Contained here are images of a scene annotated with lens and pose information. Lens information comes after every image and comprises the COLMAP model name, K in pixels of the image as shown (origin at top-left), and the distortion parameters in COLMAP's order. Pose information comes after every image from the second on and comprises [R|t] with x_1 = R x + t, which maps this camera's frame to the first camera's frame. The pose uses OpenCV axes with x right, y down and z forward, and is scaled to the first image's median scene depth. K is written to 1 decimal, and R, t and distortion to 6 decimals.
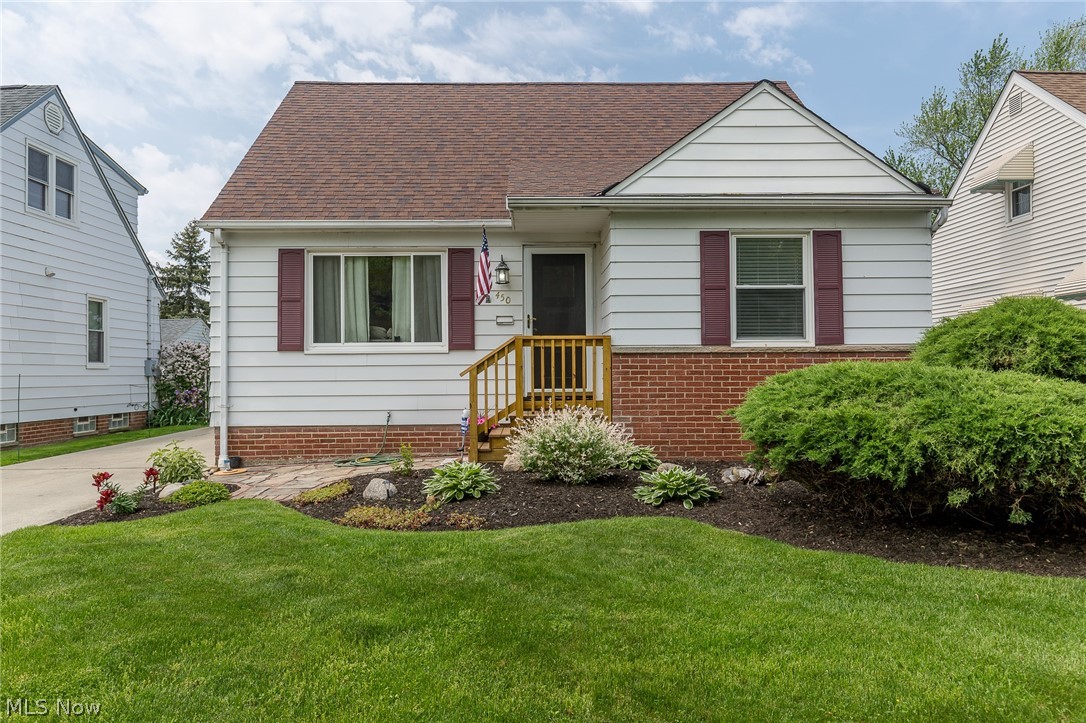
lens RADIAL K [[763.7, 0, 543.6], [0, 763.7, 360.0], [0, 0, 1]] dist [0.000040, -0.001312]
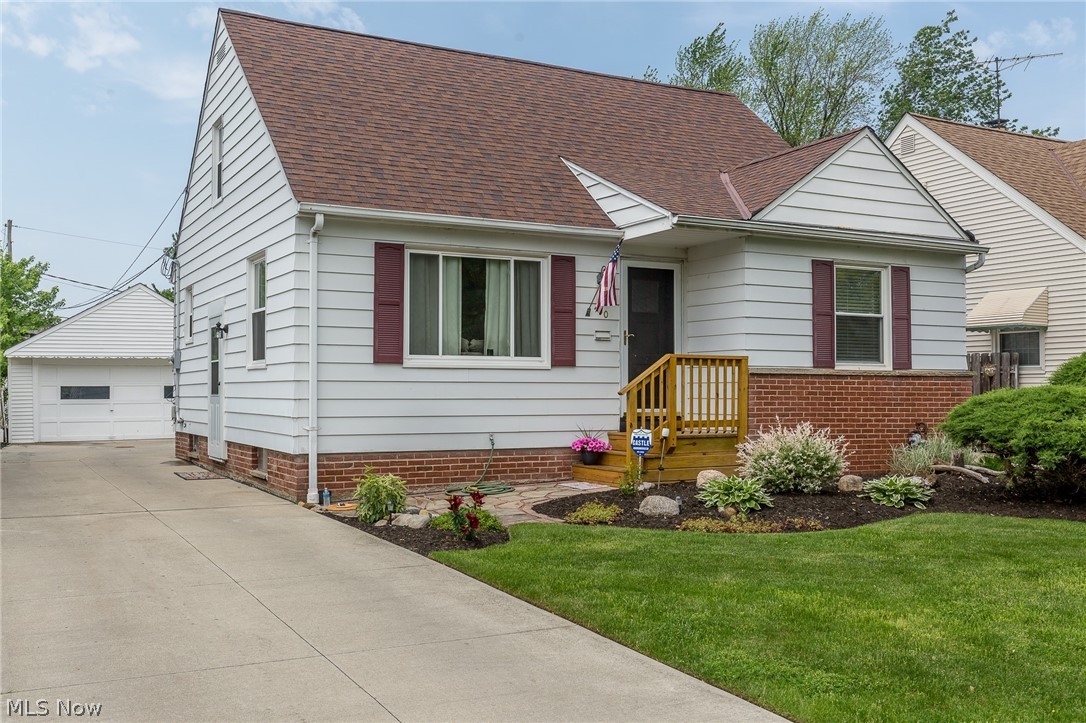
lens RADIAL K [[1059.4, 0, 542.9], [0, 1059.4, 365.9], [0, 0, 1]] dist [-0.002232, 0.000000]
pose [[0.894105, 0.020842, 0.447372, -0.703734], [-0.015856, 0.999763, -0.014887, 0.005710], [-0.447576, 0.006218, 0.894224, -0.129529]]
